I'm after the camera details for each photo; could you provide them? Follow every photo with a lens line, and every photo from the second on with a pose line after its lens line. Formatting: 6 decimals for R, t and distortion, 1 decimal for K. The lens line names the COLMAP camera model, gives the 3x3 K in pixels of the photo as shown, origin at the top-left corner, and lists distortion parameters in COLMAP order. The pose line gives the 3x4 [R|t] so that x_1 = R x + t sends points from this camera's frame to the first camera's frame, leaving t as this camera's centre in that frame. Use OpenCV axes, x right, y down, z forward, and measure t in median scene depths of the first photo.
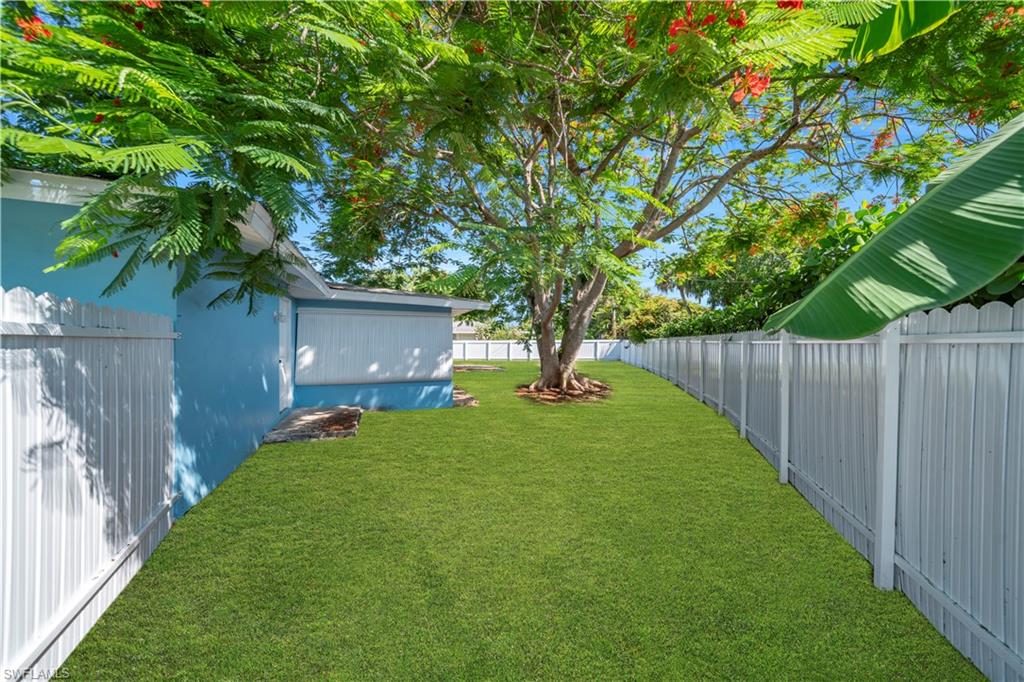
lens RADIAL K [[353.2, 0, 514.2], [0, 353.2, 345.3], [0, 0, 1]] dist [0.000150, -0.000860]
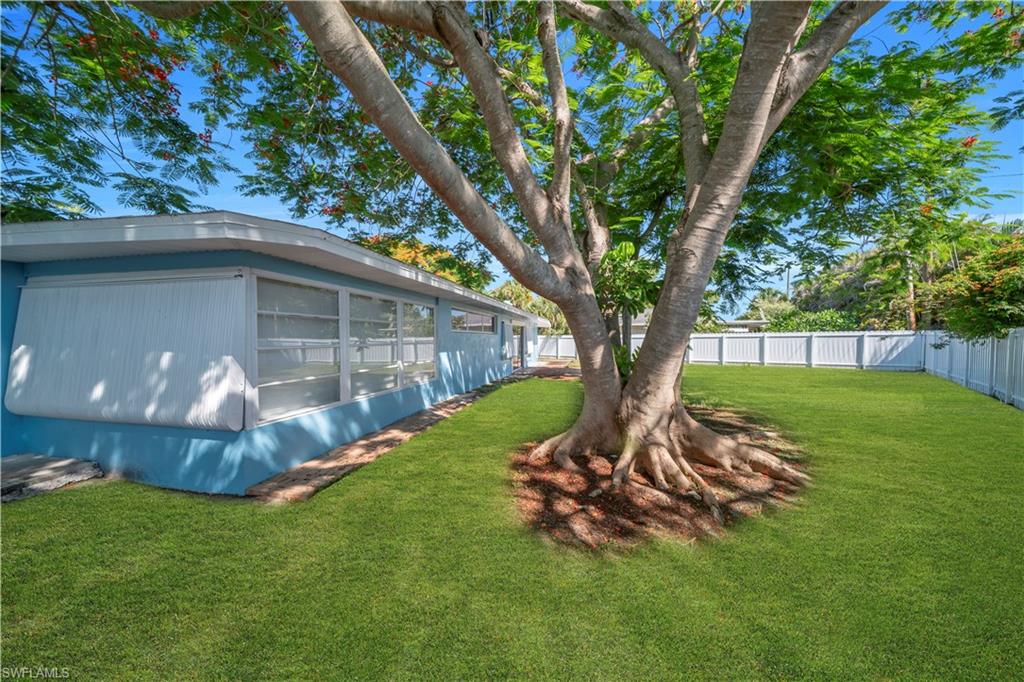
lens RADIAL K [[353.2, 0, 513.3], [0, 353.2, 341.3], [0, 0, 1]] dist [0.000150, -0.000860]
pose [[0.829088, 0.000302, -0.559117, 0.320907], [0.001054, 0.999997, 0.002104, -0.005193], [0.559116, -0.002334, 0.829086, 0.861469]]
